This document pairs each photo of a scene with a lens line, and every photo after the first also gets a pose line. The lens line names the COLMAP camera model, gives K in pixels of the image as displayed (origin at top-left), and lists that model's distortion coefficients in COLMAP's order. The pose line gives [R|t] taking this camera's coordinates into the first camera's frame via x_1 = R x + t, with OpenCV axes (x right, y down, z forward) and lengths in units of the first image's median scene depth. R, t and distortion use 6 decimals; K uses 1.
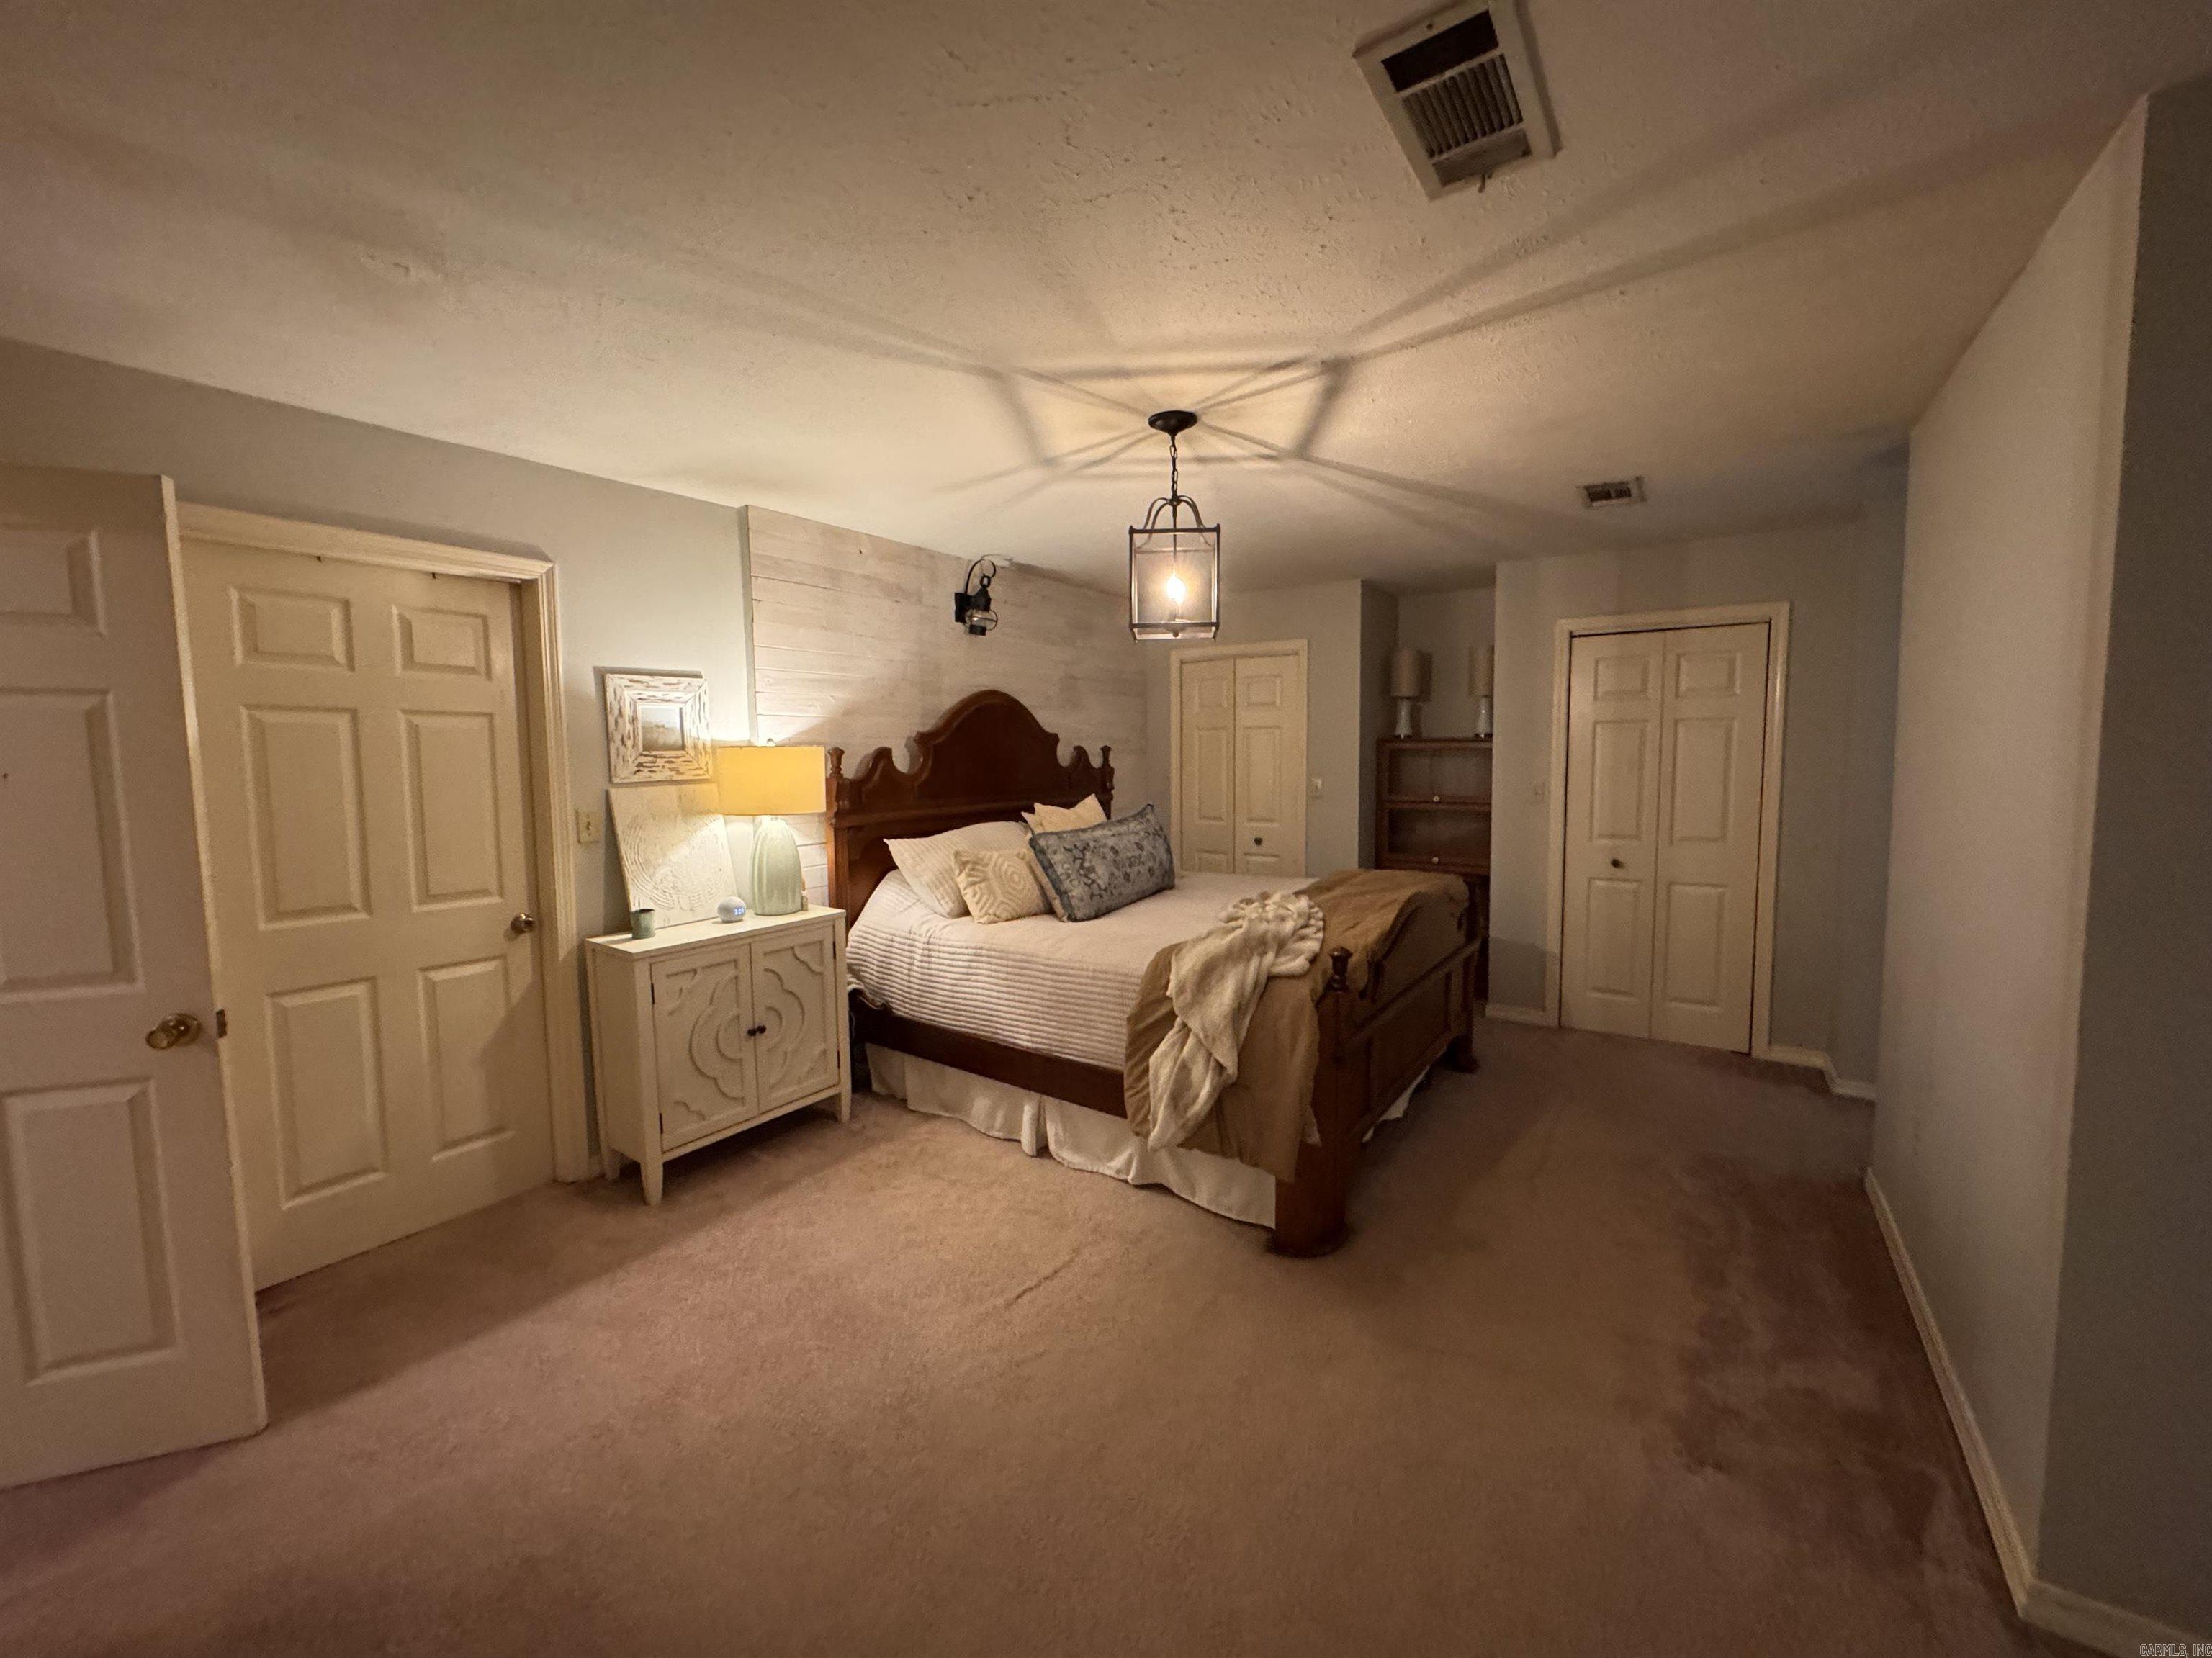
lens RADIAL K [[888.8, 0, 1110.5], [0, 888.8, 829.1], [0, 0, 1]] dist [-0.000074, -0.000006]
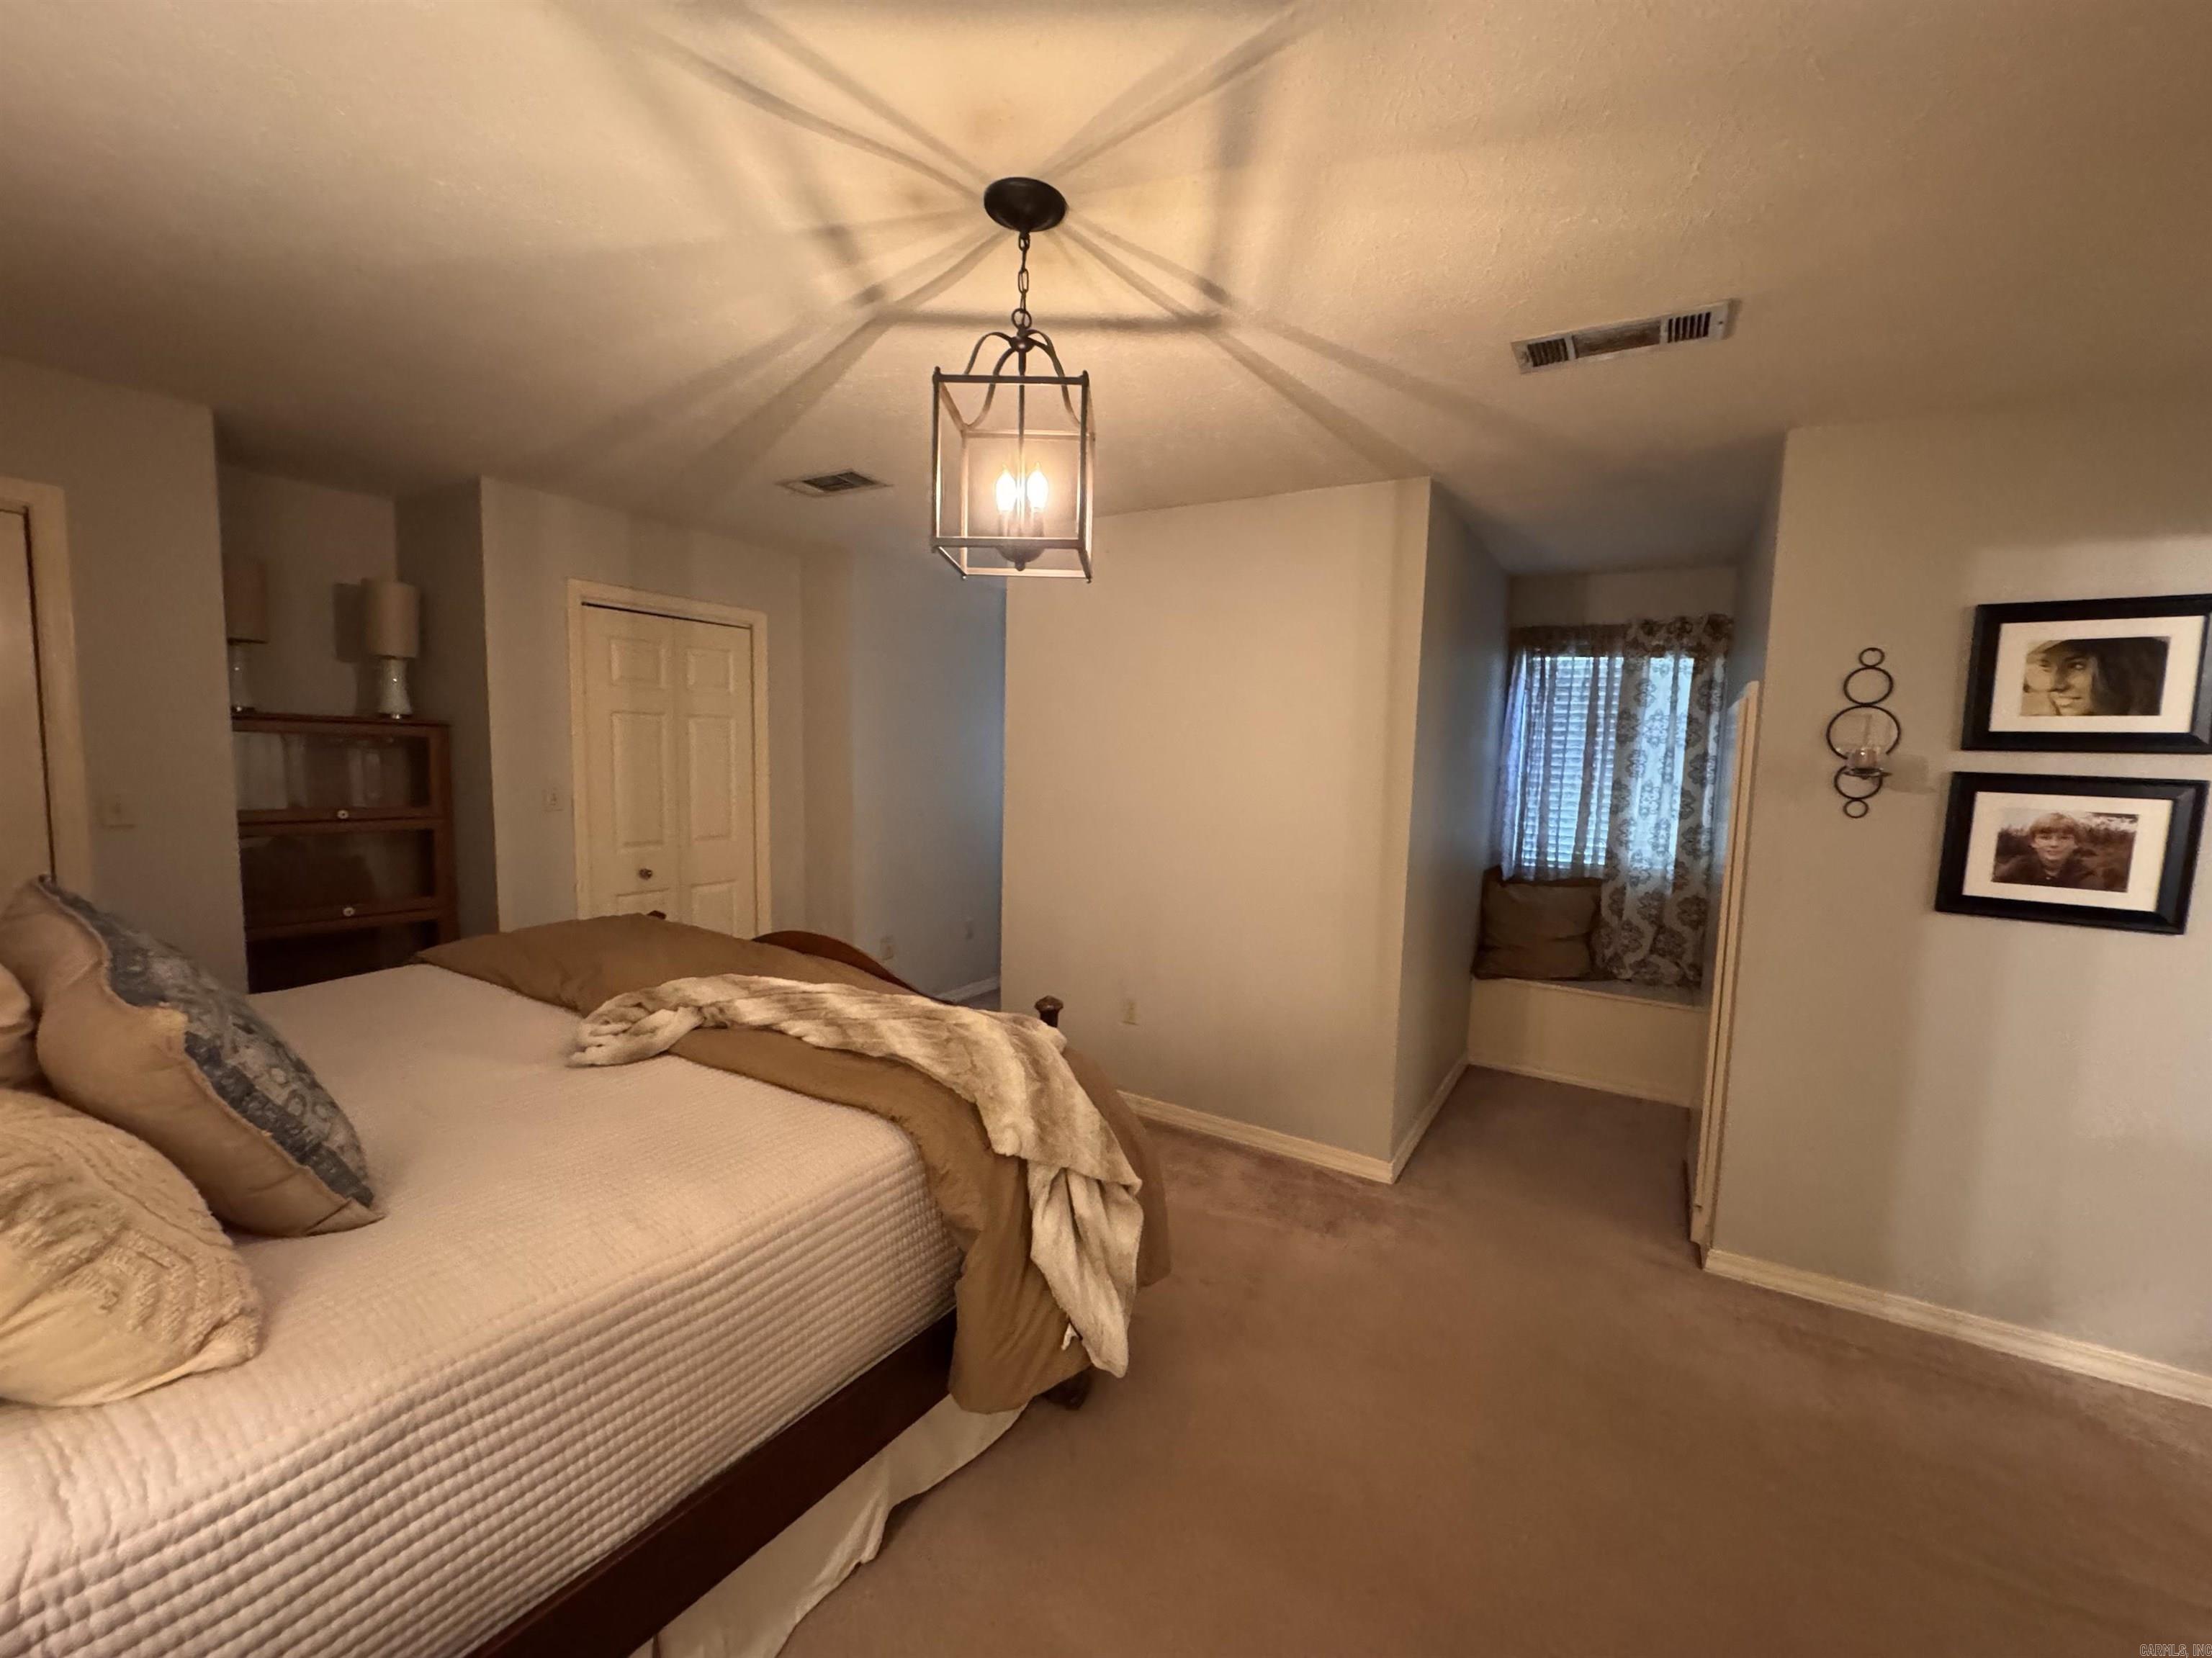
lens RADIAL K [[888.8, 0, 1112.5], [0, 888.8, 821.3], [0, 0, 1]] dist [-0.000074, -0.000006]
pose [[-0.049908, -0.069731, 0.996317, -0.491477], [0.062297, 0.995400, 0.072788, -0.073070], [-0.996809, 0.065700, -0.045334, 0.867209]]
